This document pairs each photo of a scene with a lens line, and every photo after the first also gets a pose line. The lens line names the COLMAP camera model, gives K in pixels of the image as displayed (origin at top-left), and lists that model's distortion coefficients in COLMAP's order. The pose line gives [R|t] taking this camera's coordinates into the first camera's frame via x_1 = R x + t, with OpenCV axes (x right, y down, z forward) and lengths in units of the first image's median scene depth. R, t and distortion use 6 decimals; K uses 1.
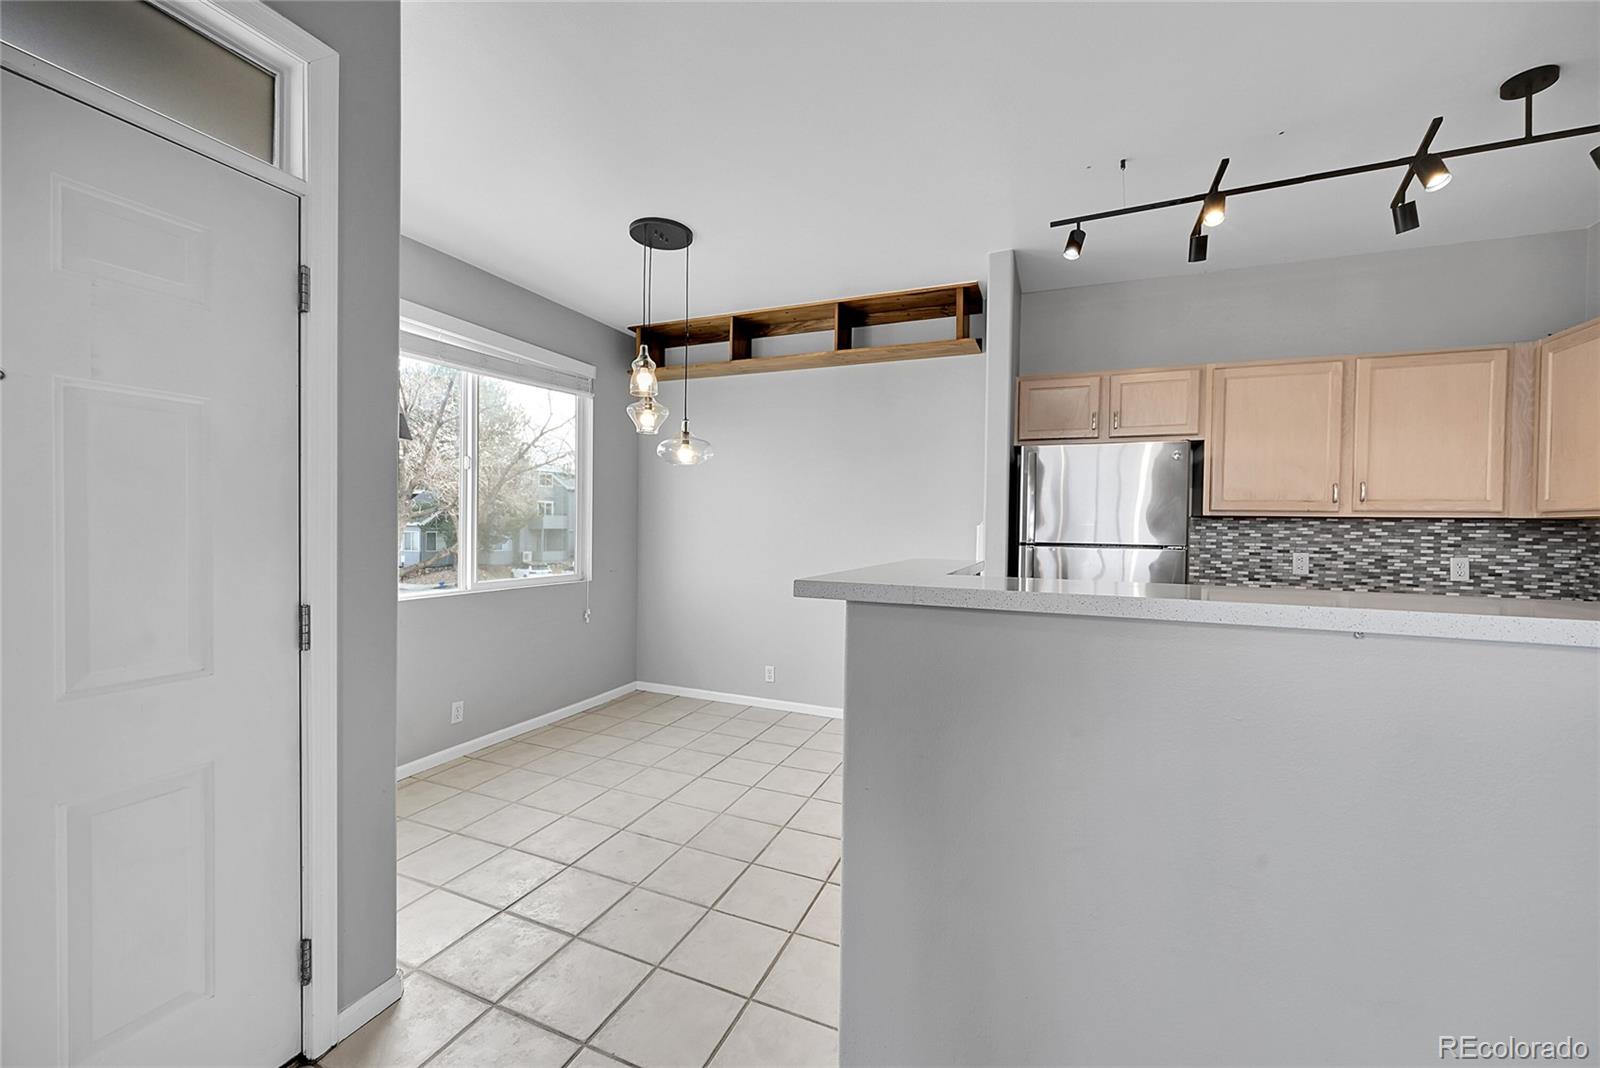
lens RADIAL K [[622.5, 0, 804.4], [0, 622.5, 533.4], [0, 0, 1]] dist [-0.002348, 0.000042]
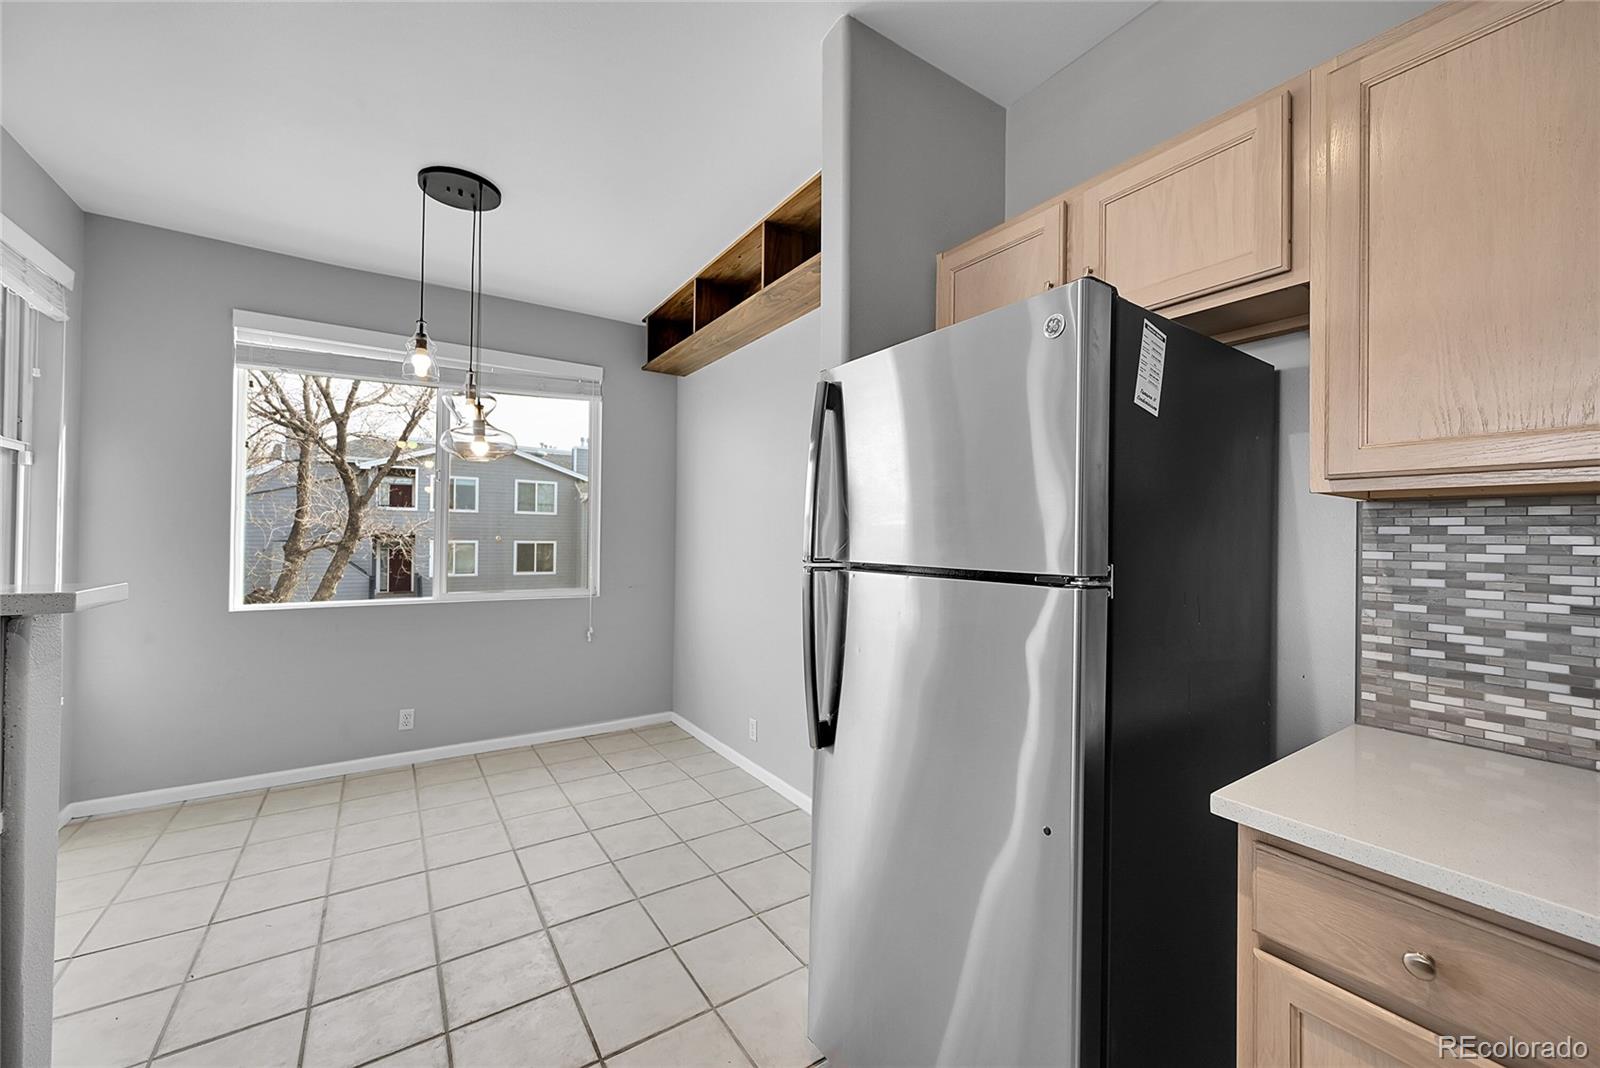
lens RADIAL K [[622.5, 0, 804.4], [0, 622.5, 533.4], [0, 0, 1]] dist [-0.002348, 0.000042]
pose [[0.832637, -0.008463, -0.553755, 0.552554], [-0.007113, 0.999637, -0.025973, 0.004610], [0.553774, 0.025565, 0.832275, 0.506244]]
